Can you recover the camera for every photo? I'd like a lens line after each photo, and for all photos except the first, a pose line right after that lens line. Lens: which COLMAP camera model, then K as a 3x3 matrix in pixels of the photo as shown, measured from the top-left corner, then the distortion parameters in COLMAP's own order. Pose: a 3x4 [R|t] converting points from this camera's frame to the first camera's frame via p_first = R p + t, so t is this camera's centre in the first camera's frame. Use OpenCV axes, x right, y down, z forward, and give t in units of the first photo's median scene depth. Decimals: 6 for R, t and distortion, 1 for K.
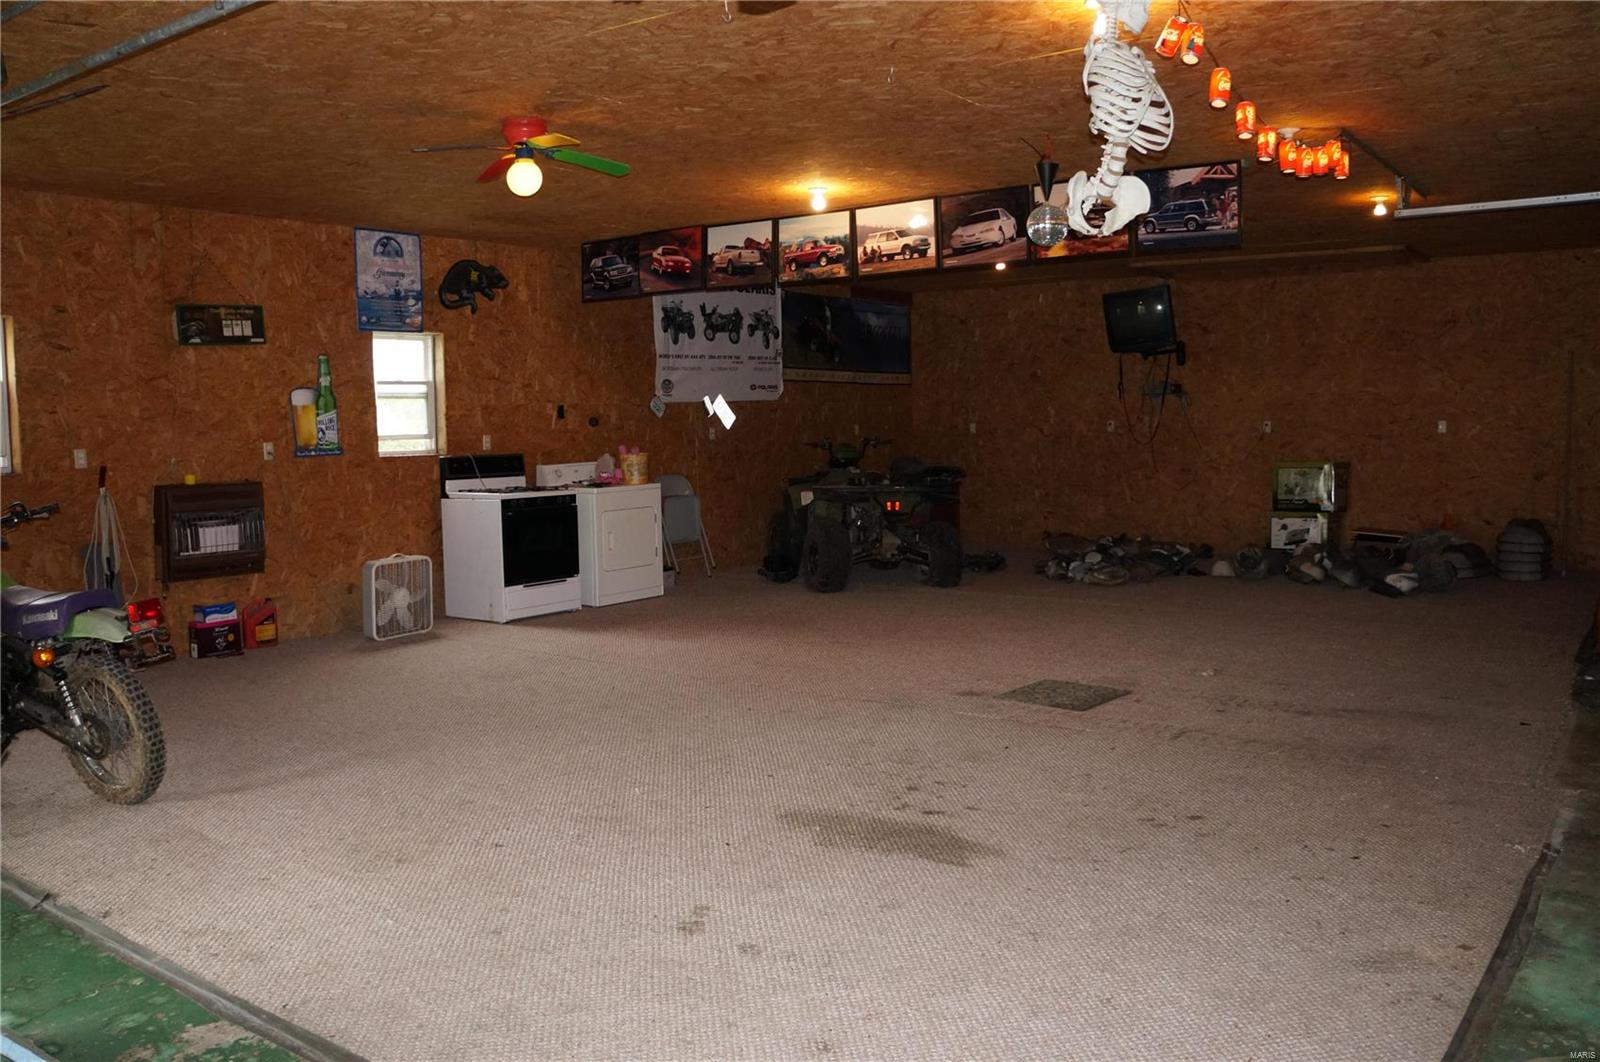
lens RADIAL K [[1264.8, 0, 800.0], [0, 1264.8, 531.0], [0, 0, 1]] dist [-0.178153, 0.120750]
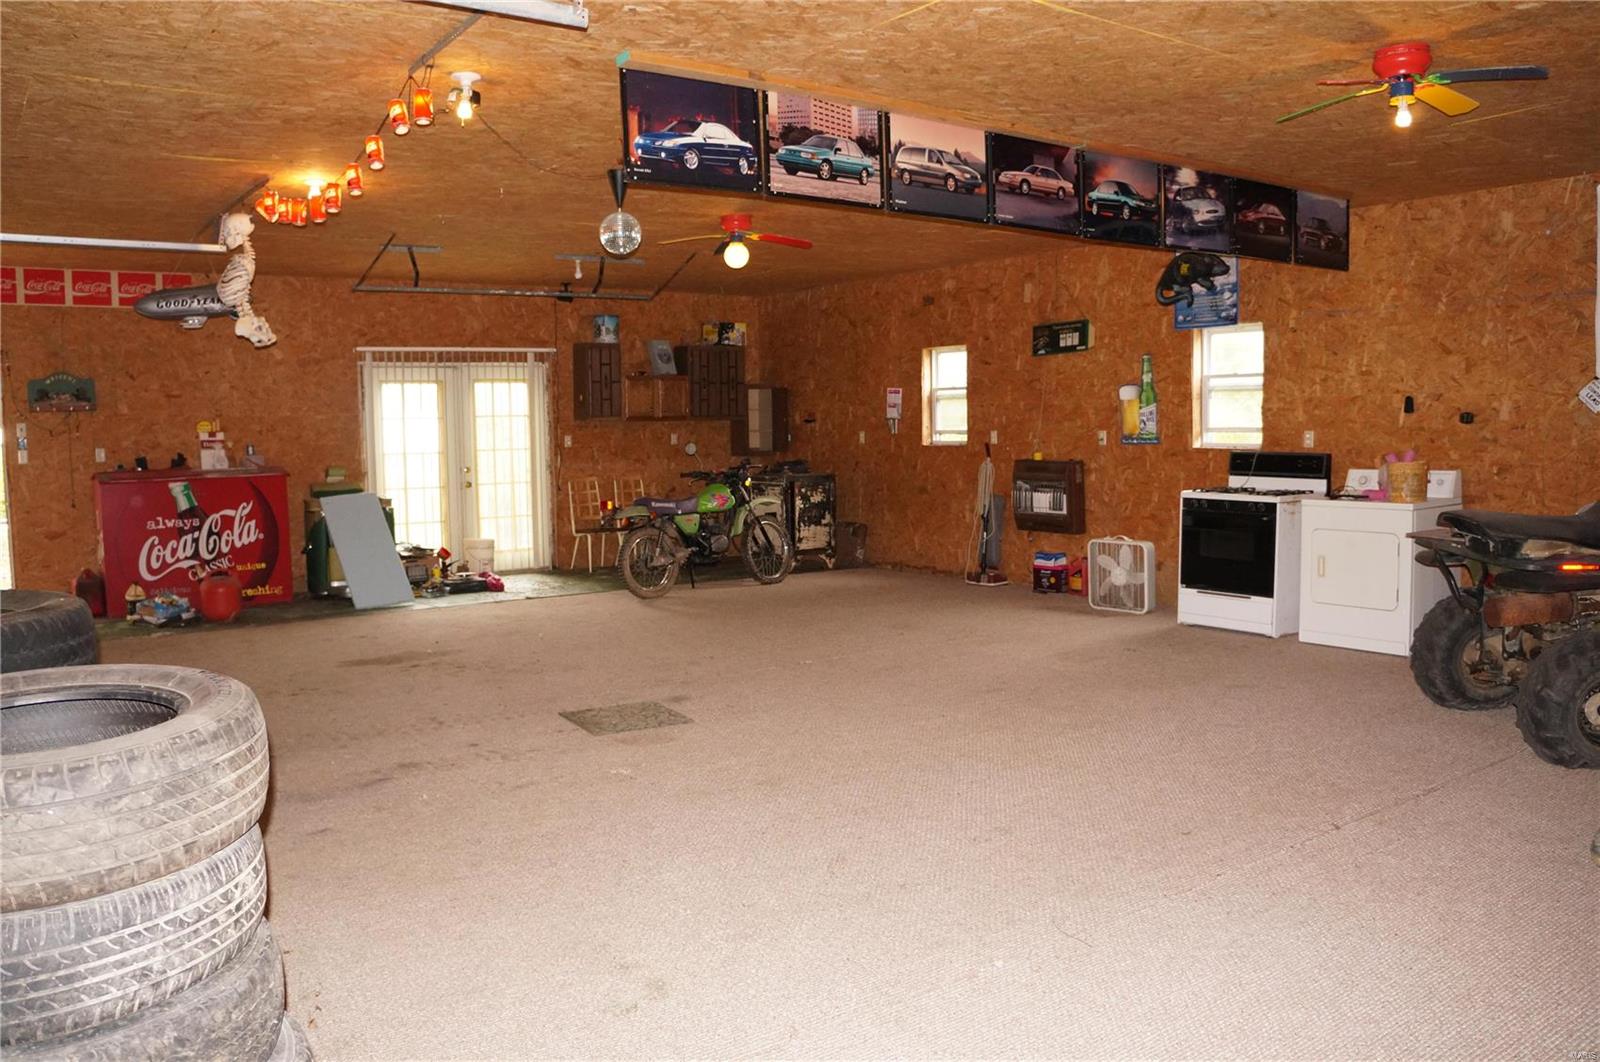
lens RADIAL K [[1264.8, 0, 800.0], [0, 1264.8, 531.0], [0, 0, 1]] dist [-0.178153, 0.120750]
pose [[-0.315973, 0.102293, -0.943238, 0.795720], [-0.062599, 0.989757, 0.128308, -0.108508], [0.946701, 0.099588, -0.306333, 1.054074]]
